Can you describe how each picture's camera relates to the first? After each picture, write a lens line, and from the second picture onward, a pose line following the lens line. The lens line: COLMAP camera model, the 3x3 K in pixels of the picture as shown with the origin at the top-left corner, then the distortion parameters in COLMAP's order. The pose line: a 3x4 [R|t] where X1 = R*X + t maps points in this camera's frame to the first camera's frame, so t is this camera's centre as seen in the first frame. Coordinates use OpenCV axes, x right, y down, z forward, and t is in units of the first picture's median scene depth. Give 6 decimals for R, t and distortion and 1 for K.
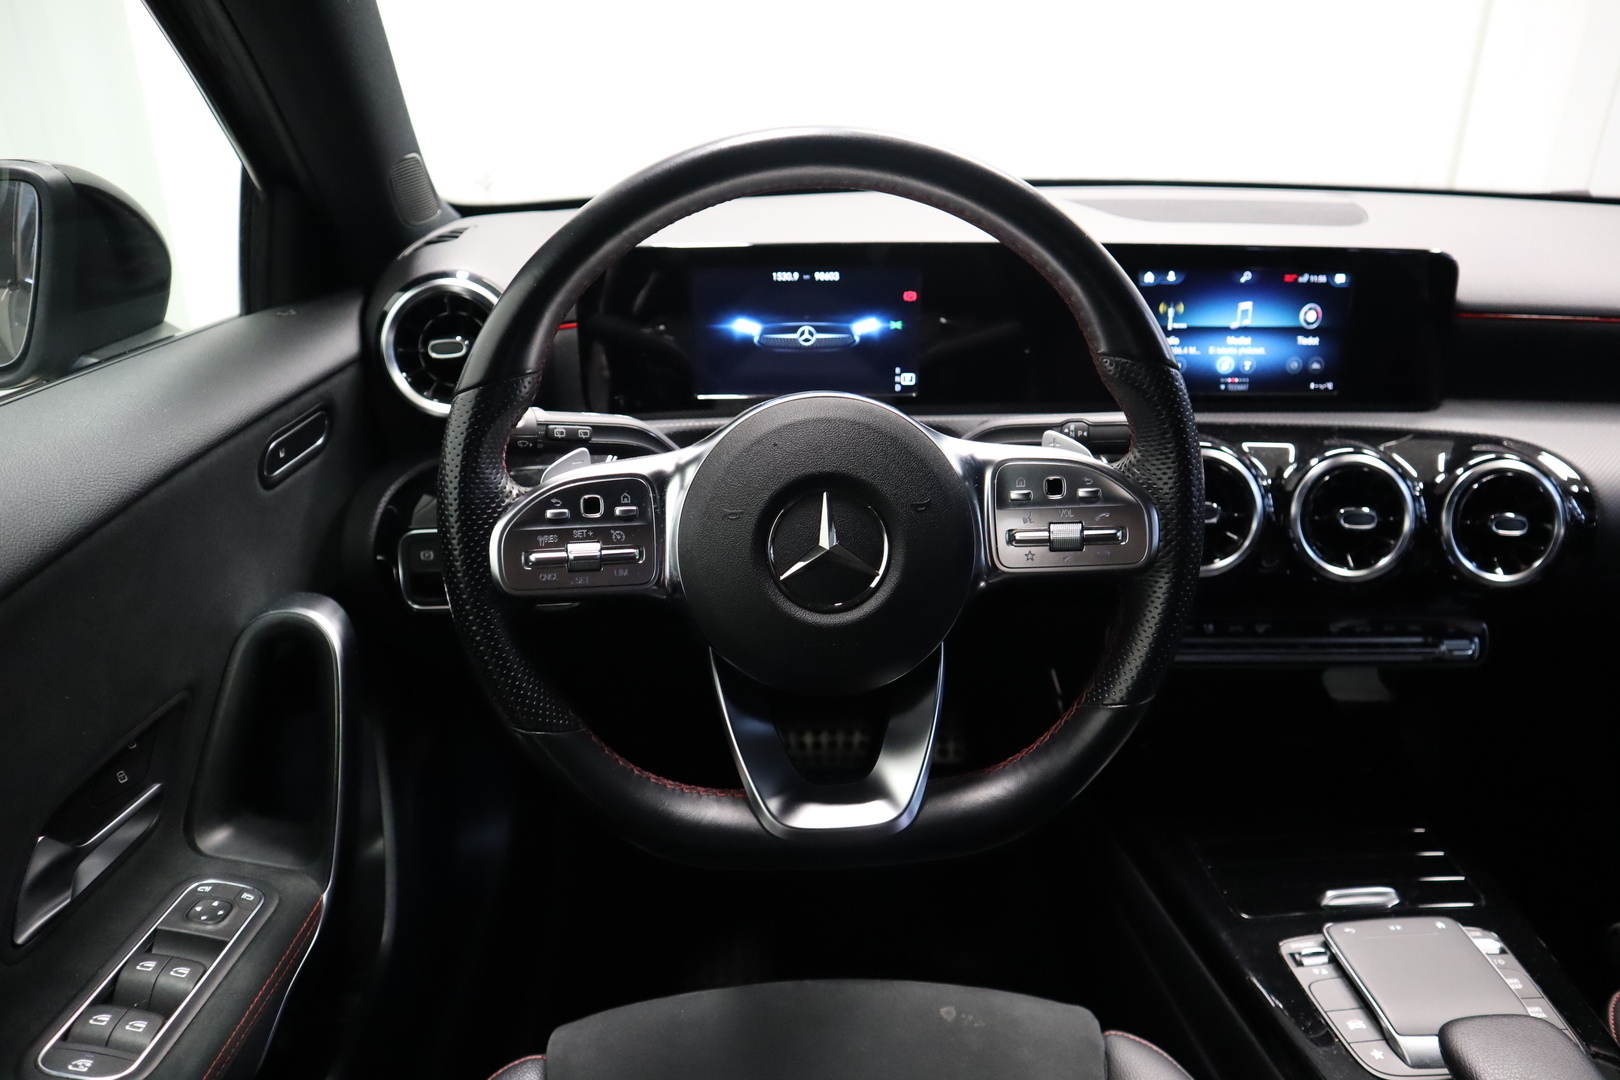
lens RADIAL K [[1128.8, 0, 811.6], [0, 1128.8, 530.6], [0, 0, 1]] dist [-0.114579, 0.071151]
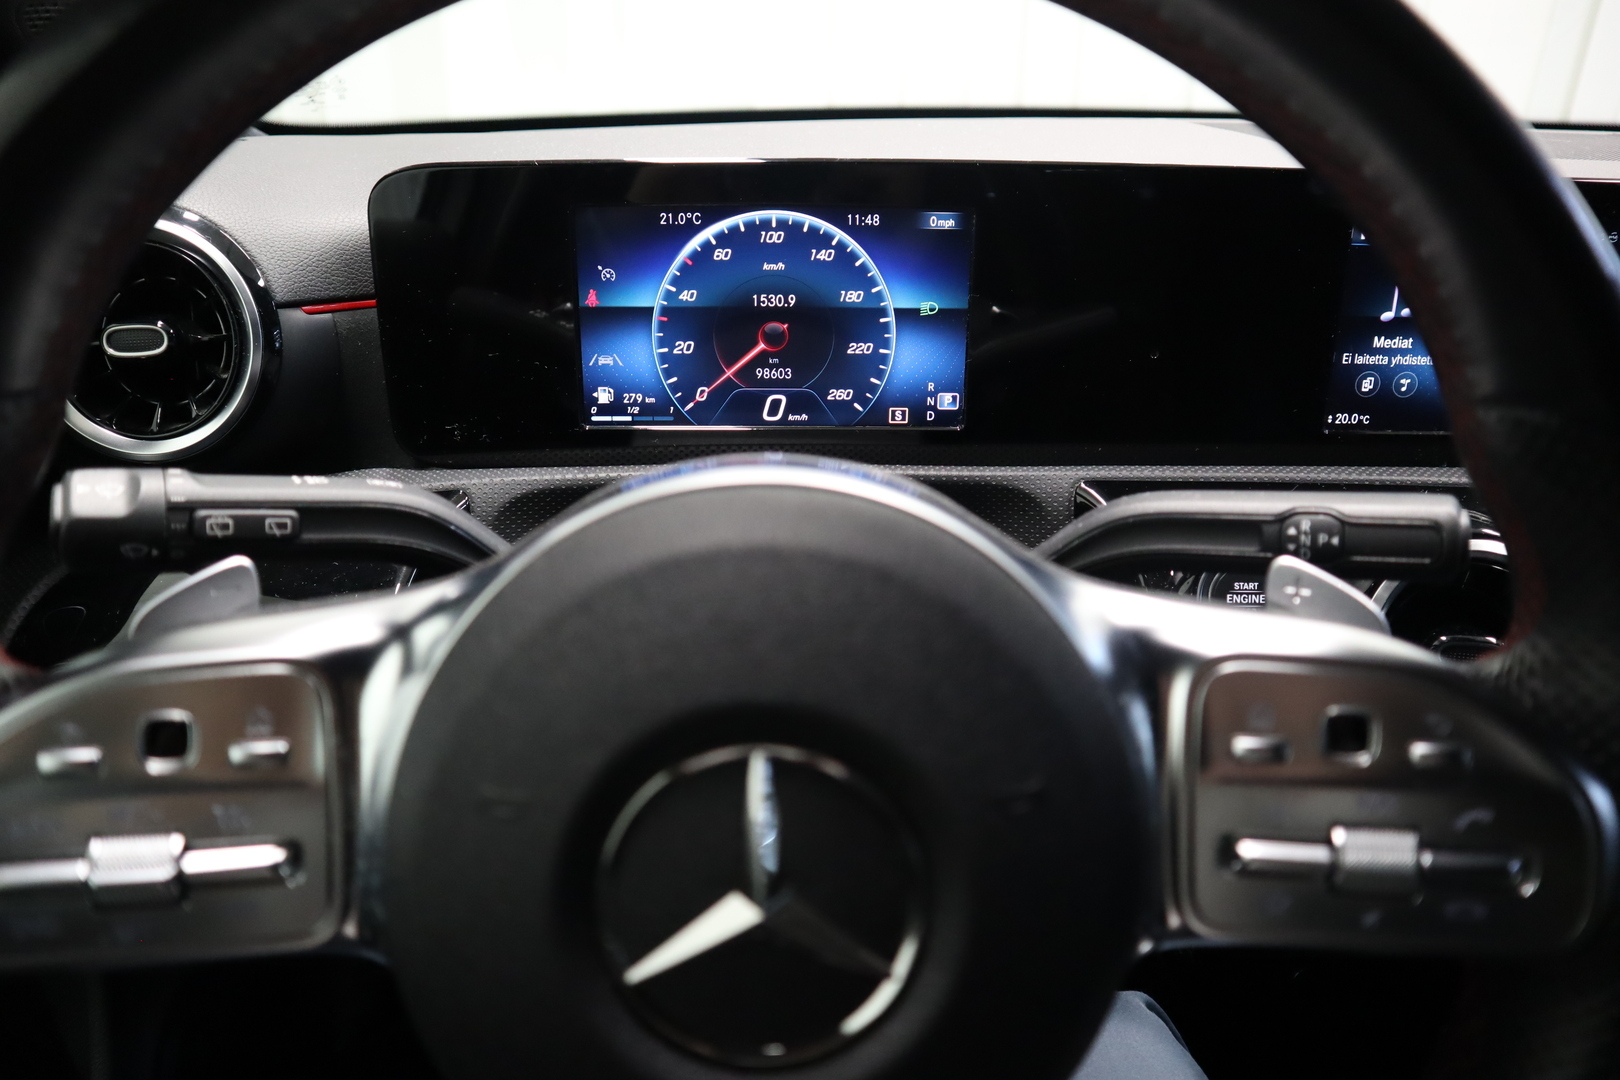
lens RADIAL K [[1128.8, 0, 823.5], [0, 1128.8, 550.5], [0, 0, 1]] dist [-0.114579, 0.071151]
pose [[0.999861, 0.015131, -0.006939, 0.028263], [-0.014943, 0.999541, 0.026347, -0.076647], [0.007335, -0.026239, 0.999629, 0.444479]]
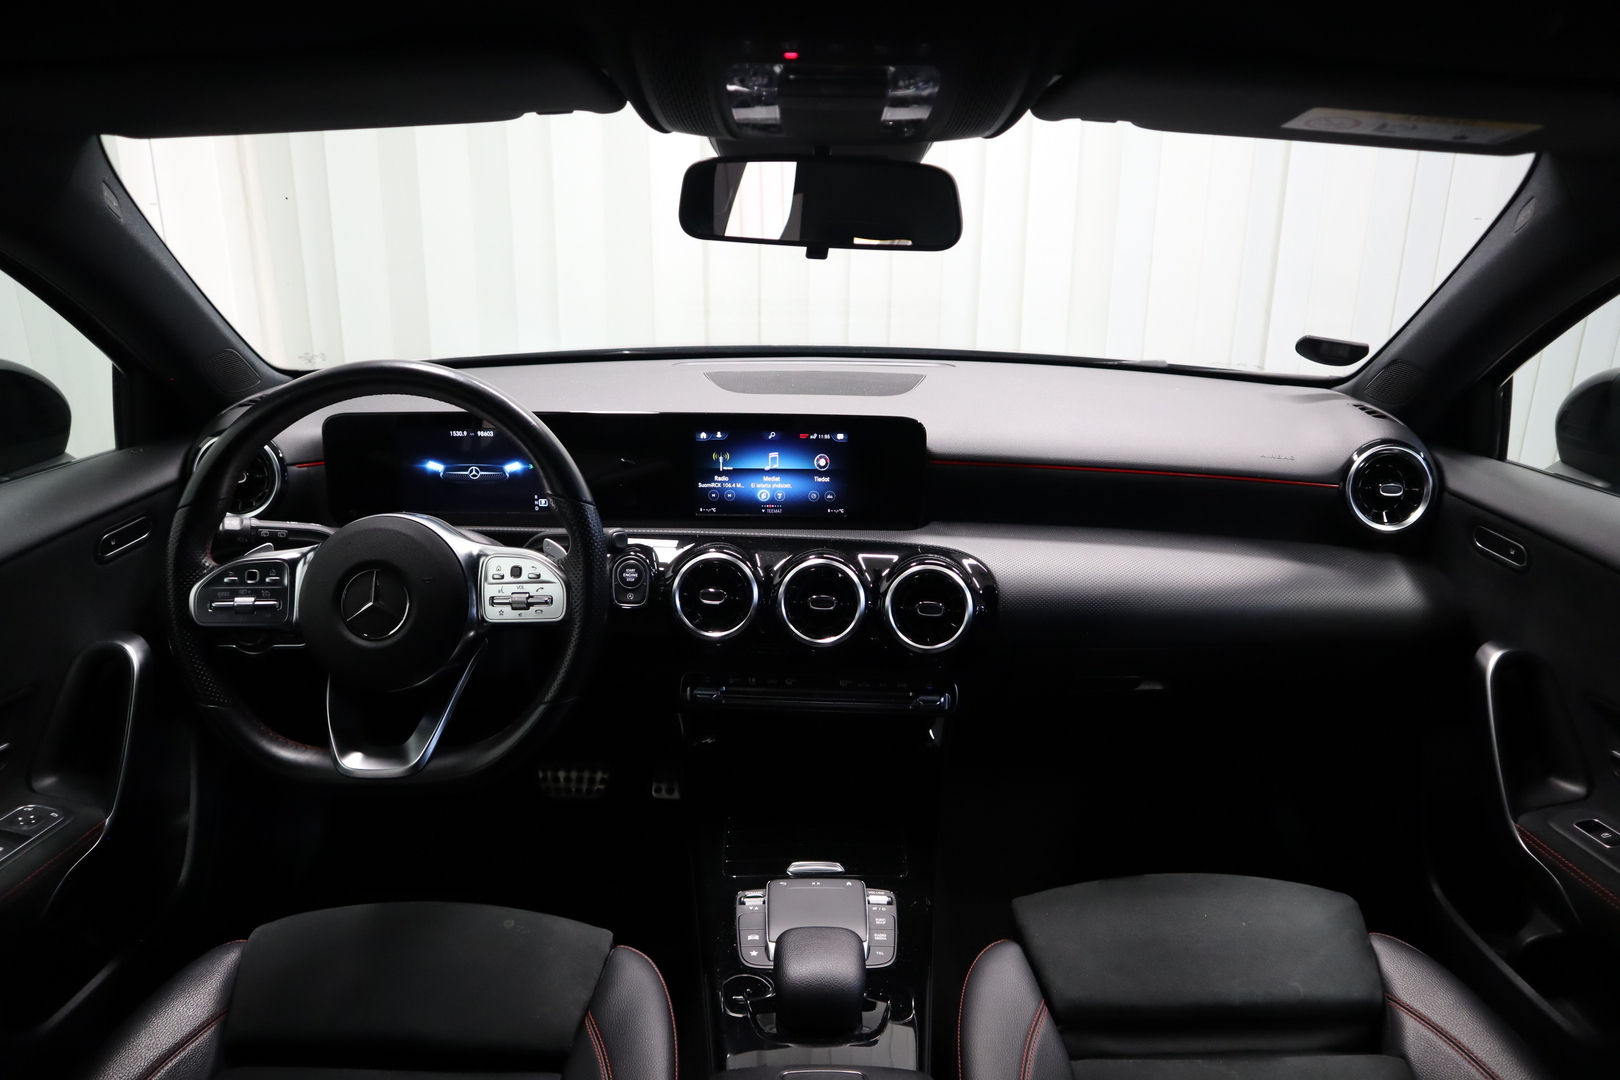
lens RADIAL K [[1128.8, 0, 803.4], [0, 1128.8, 532.7], [0, 0, 1]] dist [-0.114579, 0.071151]
pose [[0.999228, 0.019655, -0.034027, 0.509292], [-0.022784, 0.995297, -0.094154, 0.037309], [0.032016, 0.094857, 0.994976, -0.477066]]
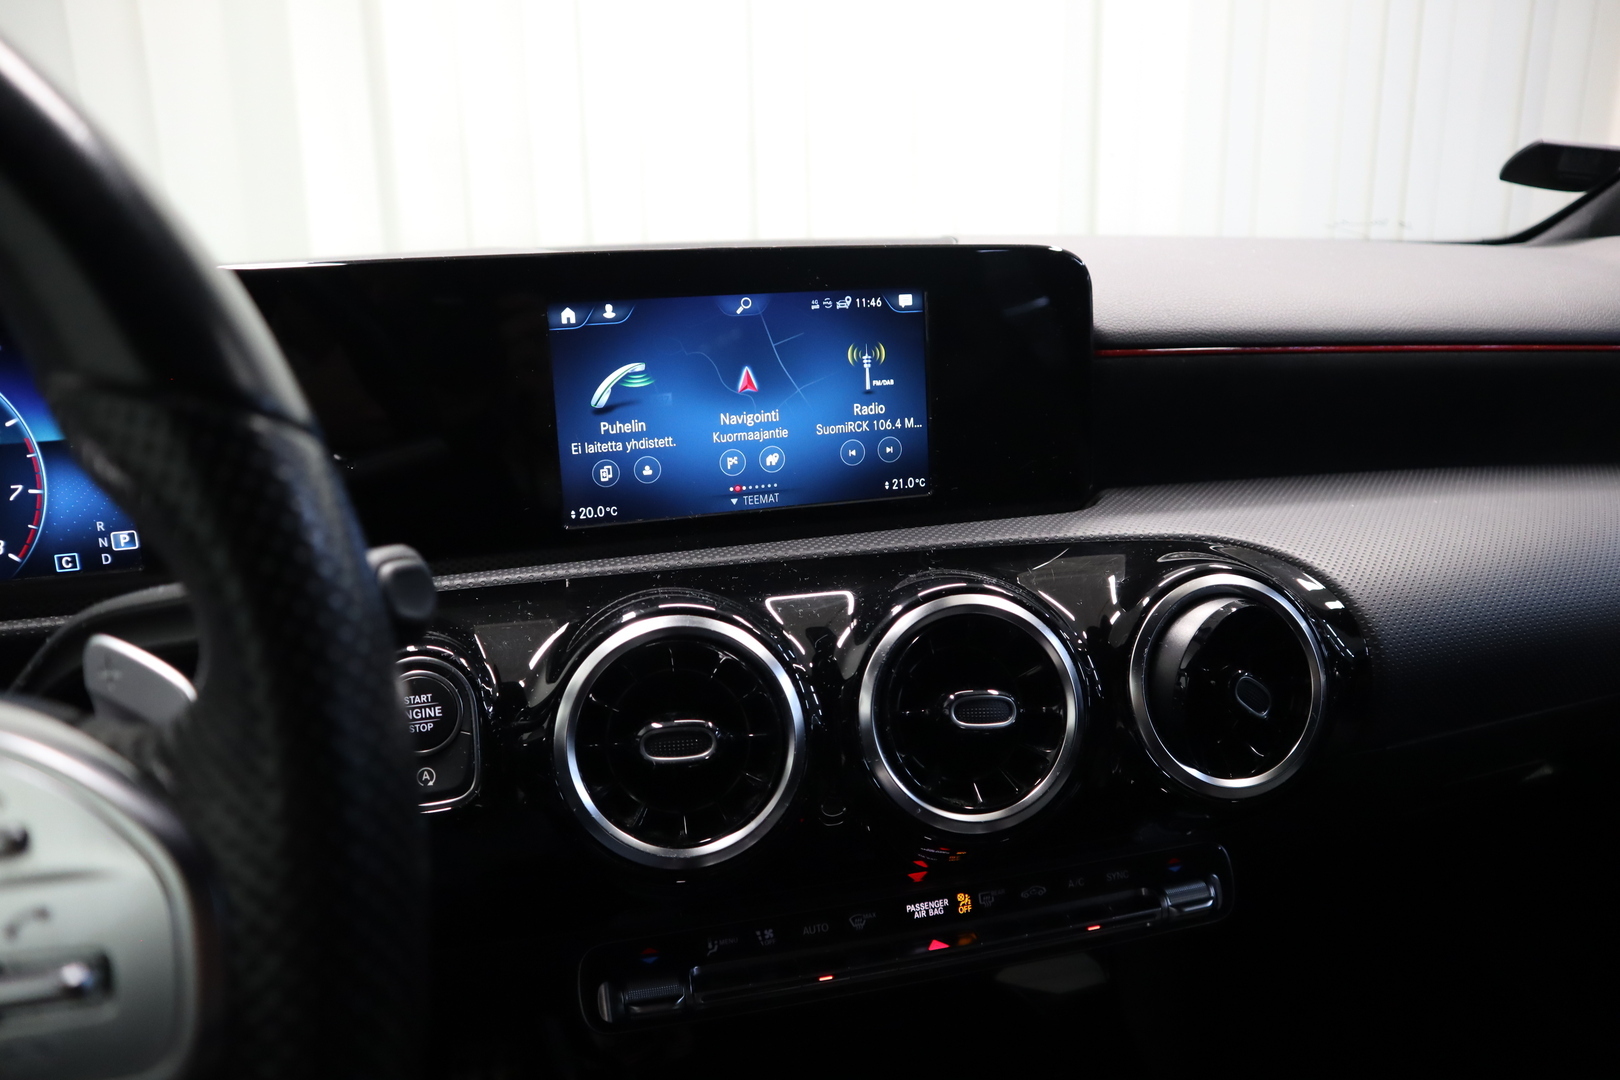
lens RADIAL K [[1128.8, 0, 803.7], [0, 1128.8, 529.5], [0, 0, 1]] dist [-0.114579, 0.071151]
pose [[0.965528, -0.087674, 0.245088, 0.282620], [0.125981, 0.981341, -0.145252, -0.029129], [-0.227780, 0.171121, 0.958558, 0.477729]]
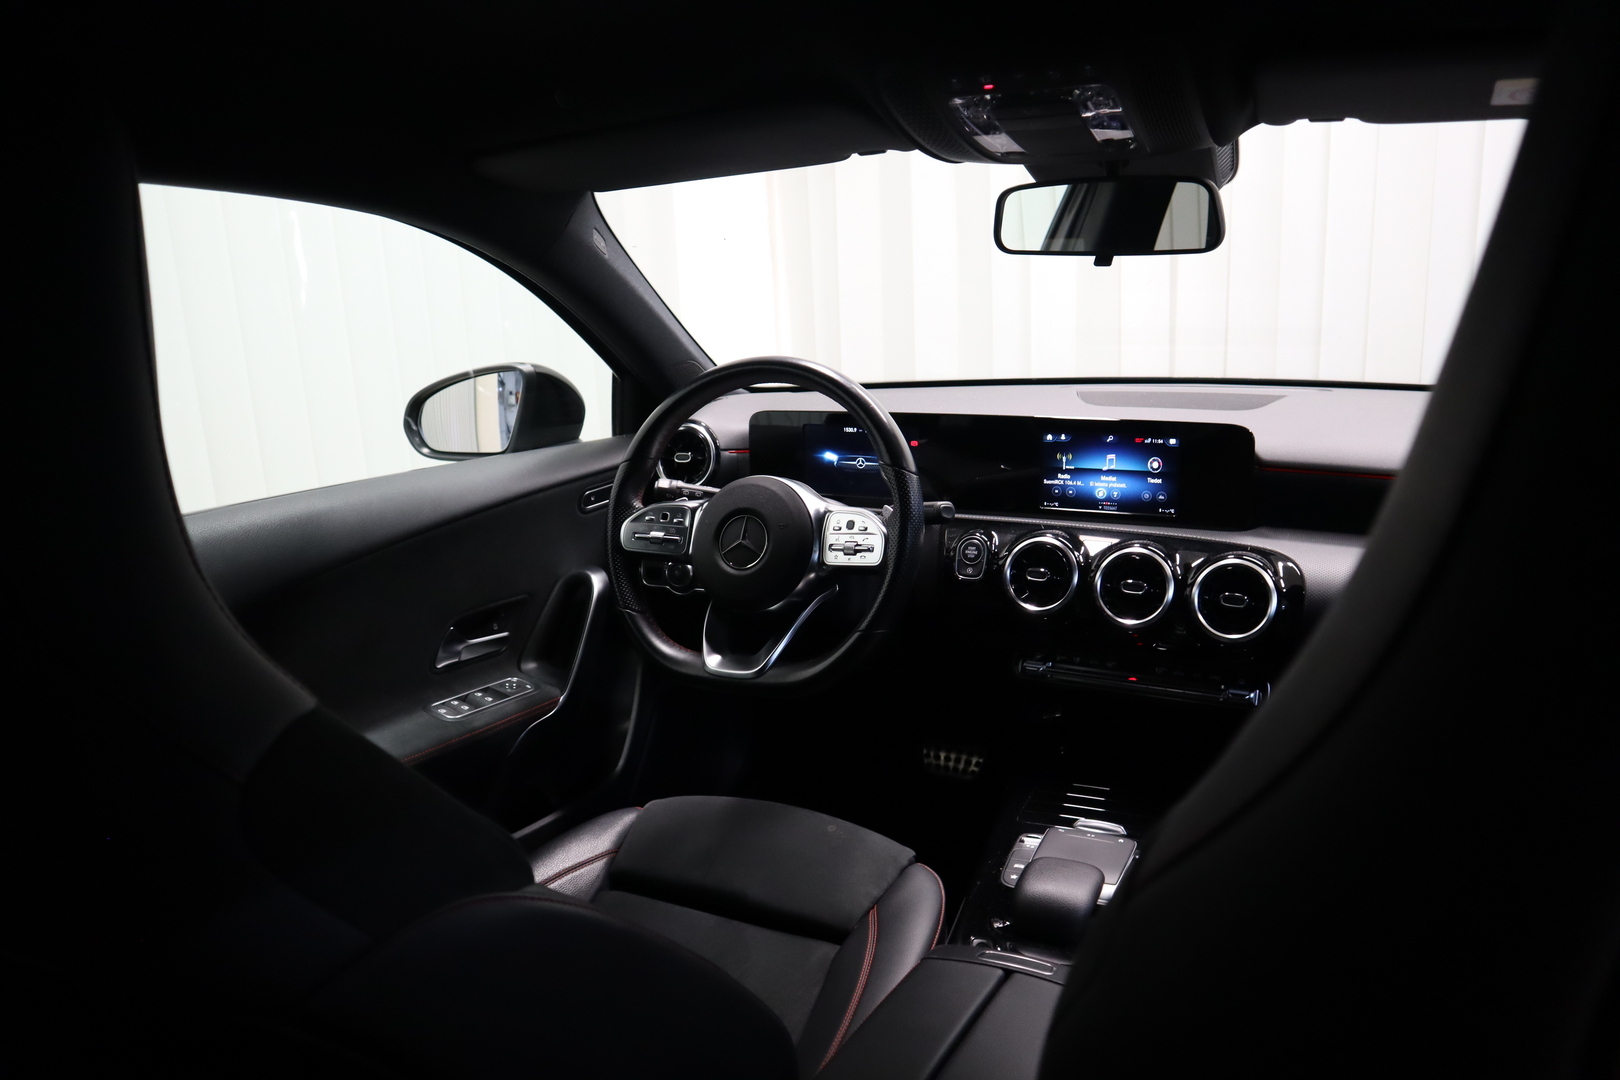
lens RADIAL K [[1128.8, 0, 807.1], [0, 1128.8, 535.0], [0, 0, 1]] dist [-0.114579, 0.071151]
pose [[0.873920, 0.077909, -0.479786, 0.834483], [-0.152571, 0.981153, -0.118581, 0.174122], [0.461504, 0.176832, 0.869335, -0.612834]]
